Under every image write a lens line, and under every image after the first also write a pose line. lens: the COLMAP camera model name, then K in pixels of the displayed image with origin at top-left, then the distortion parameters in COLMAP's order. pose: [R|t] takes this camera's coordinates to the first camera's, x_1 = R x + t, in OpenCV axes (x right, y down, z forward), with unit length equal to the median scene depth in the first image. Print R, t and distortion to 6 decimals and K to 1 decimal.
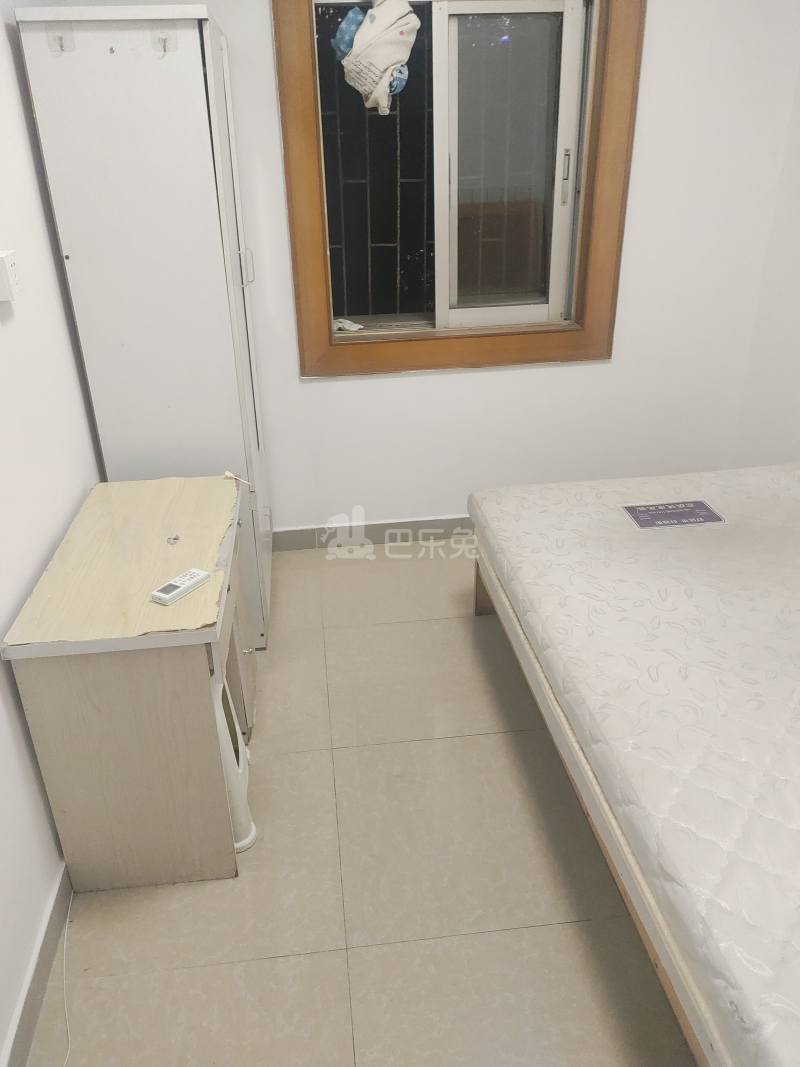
lens RADIAL K [[789.2, 0, 385.3], [0, 789.2, 529.3], [0, 0, 1]] dist [0.059464, -0.068590]
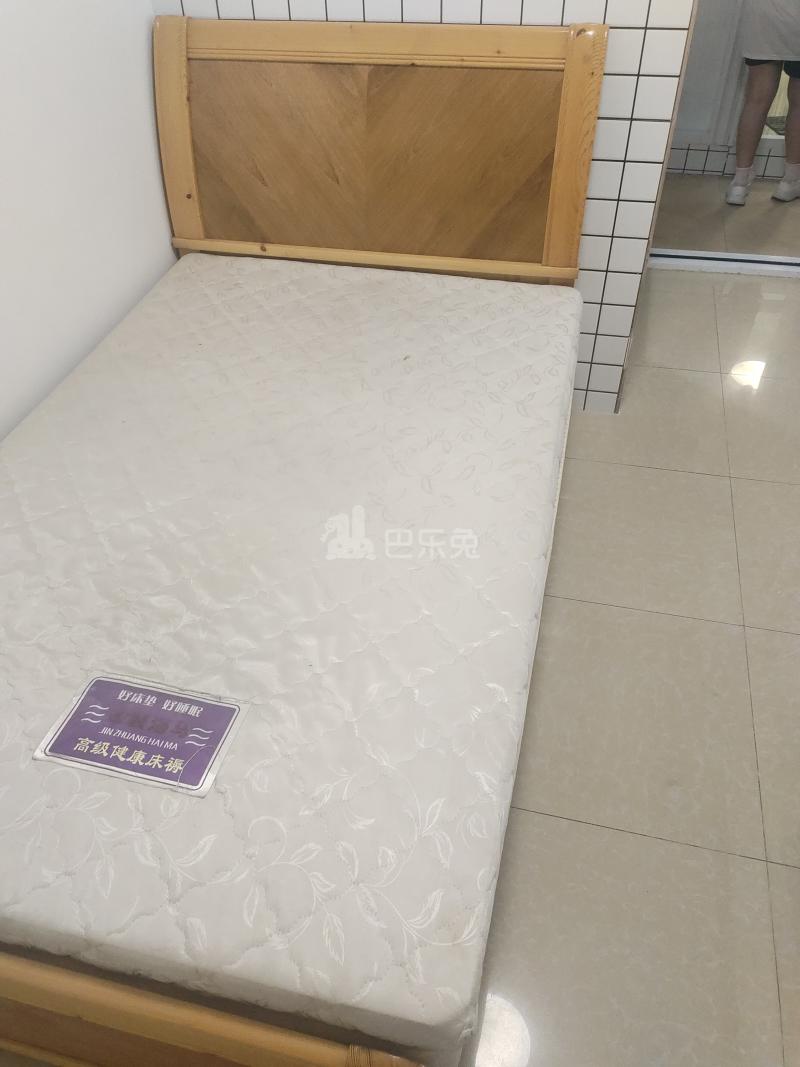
lens RADIAL K [[789.2, 0, 385.3], [0, 789.2, 529.3], [0, 0, 1]] dist [0.059464, -0.068590]
pose [[-0.931490, -0.202721, 0.302045, 0.080883], [0.211249, 0.374512, 0.902837, -0.481452], [-0.296144, 0.904790, -0.306030, 0.951375]]
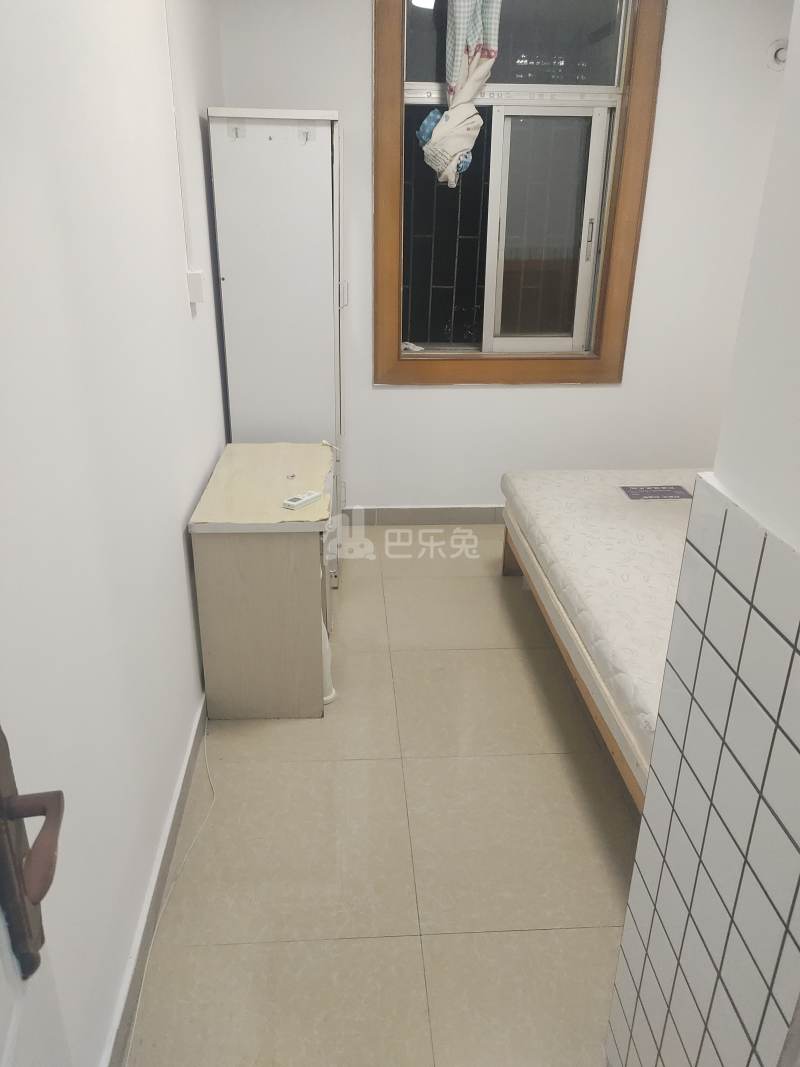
lens RADIAL K [[791.5, 0, 400.0], [0, 791.5, 533.5], [0, 0, 1]] dist [0.053120, -0.070760]
pose [[0.998299, 0.053812, -0.022437, -0.028332], [-0.055023, 0.996835, -0.057377, 0.140784], [0.019278, 0.058514, 0.998100, -0.304519]]
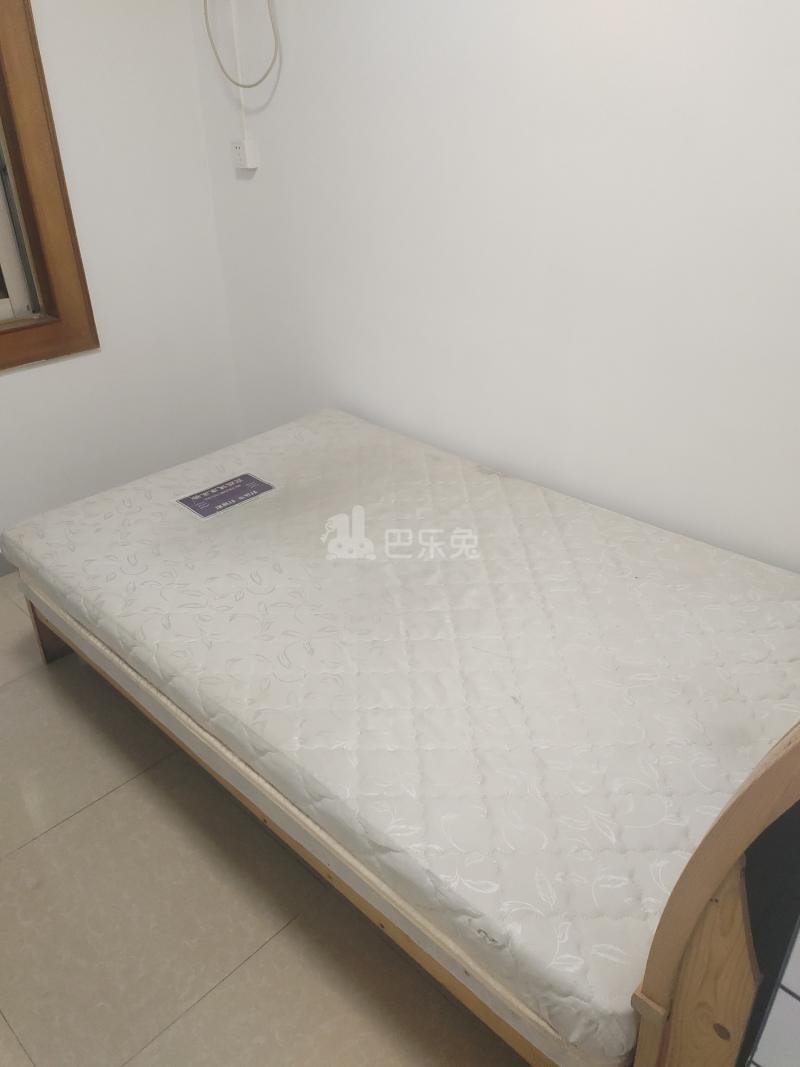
lens RADIAL K [[791.5, 0, 400.0], [0, 791.5, 533.5], [0, 0, 1]] dist [0.053120, -0.070760]
pose [[0.770217, -0.303342, 0.561026, -0.042339], [0.277696, 0.951394, 0.133169, -0.043002], [-0.574153, 0.053226, 0.817016, 0.063229]]
